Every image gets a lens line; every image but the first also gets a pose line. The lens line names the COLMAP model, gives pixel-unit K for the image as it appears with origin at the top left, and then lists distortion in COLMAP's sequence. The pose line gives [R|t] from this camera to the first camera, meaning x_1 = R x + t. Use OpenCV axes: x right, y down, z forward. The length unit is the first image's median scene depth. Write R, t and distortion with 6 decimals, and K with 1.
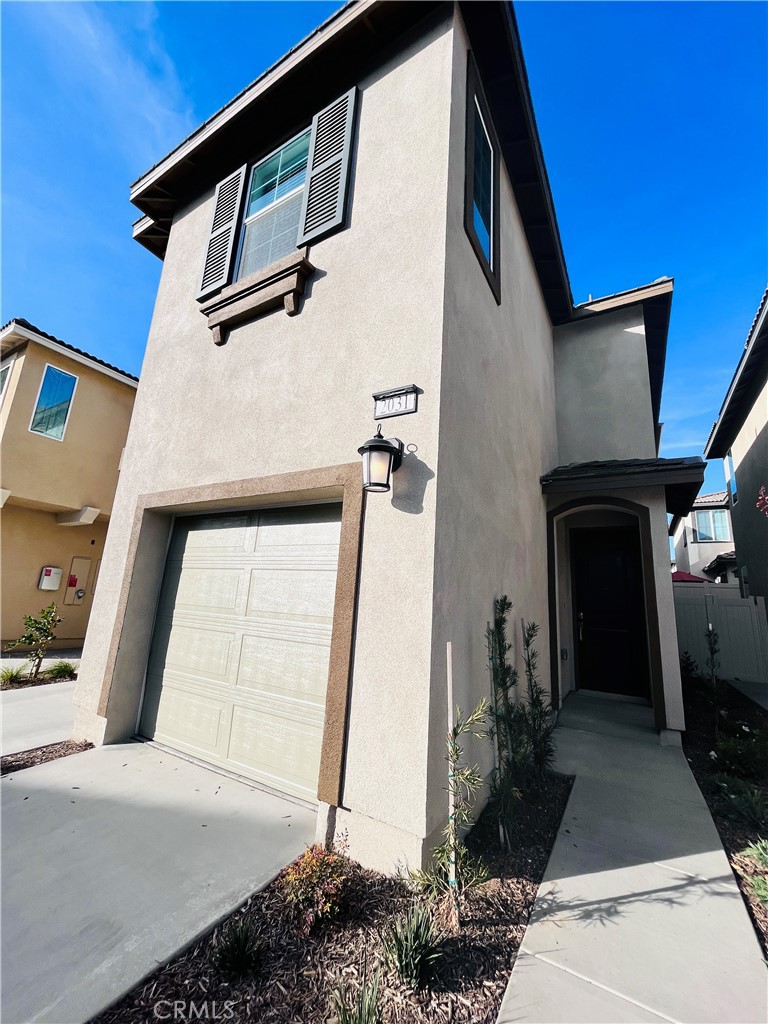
lens RADIAL K [[412.3, 0, 385.6], [0, 412.3, 508.8], [0, 0, 1]] dist [0.000850, 0.000178]
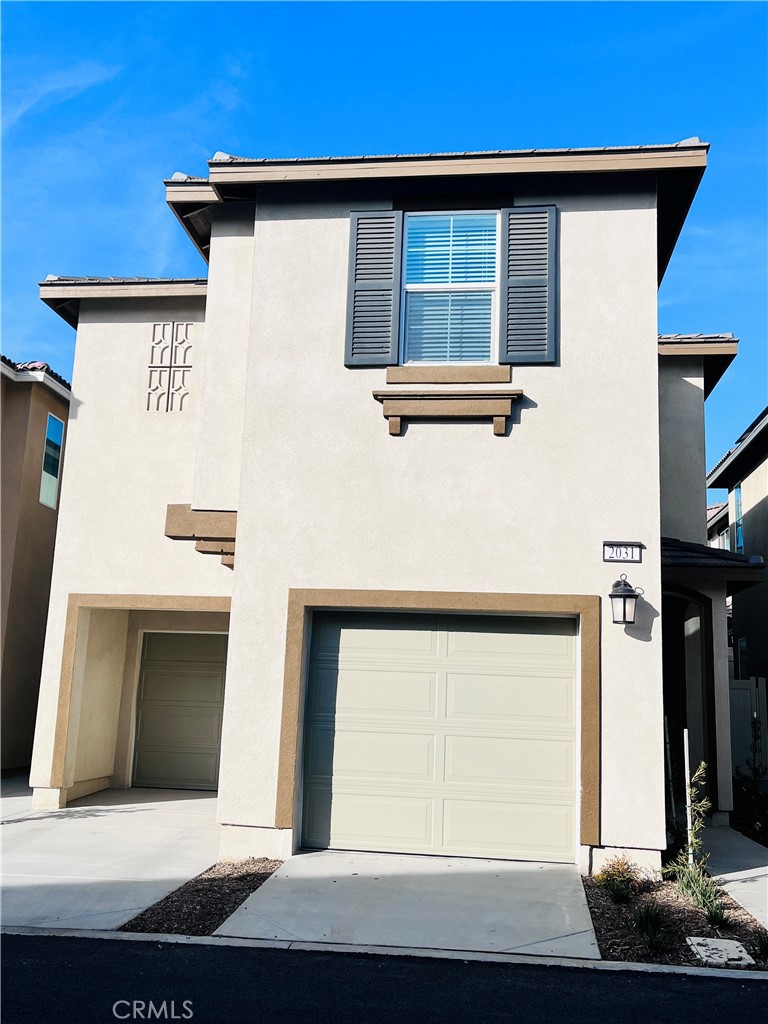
lens RADIAL K [[949.9, 0, 382.9], [0, 949.9, 513.1], [0, 0, 1]] dist [0.038384, 0.000000]
pose [[0.916255, 0.051197, 0.397310, -1.790228], [-0.071583, 0.996762, 0.036637, -0.415589], [-0.394148, -0.062010, 0.916953, -1.389831]]
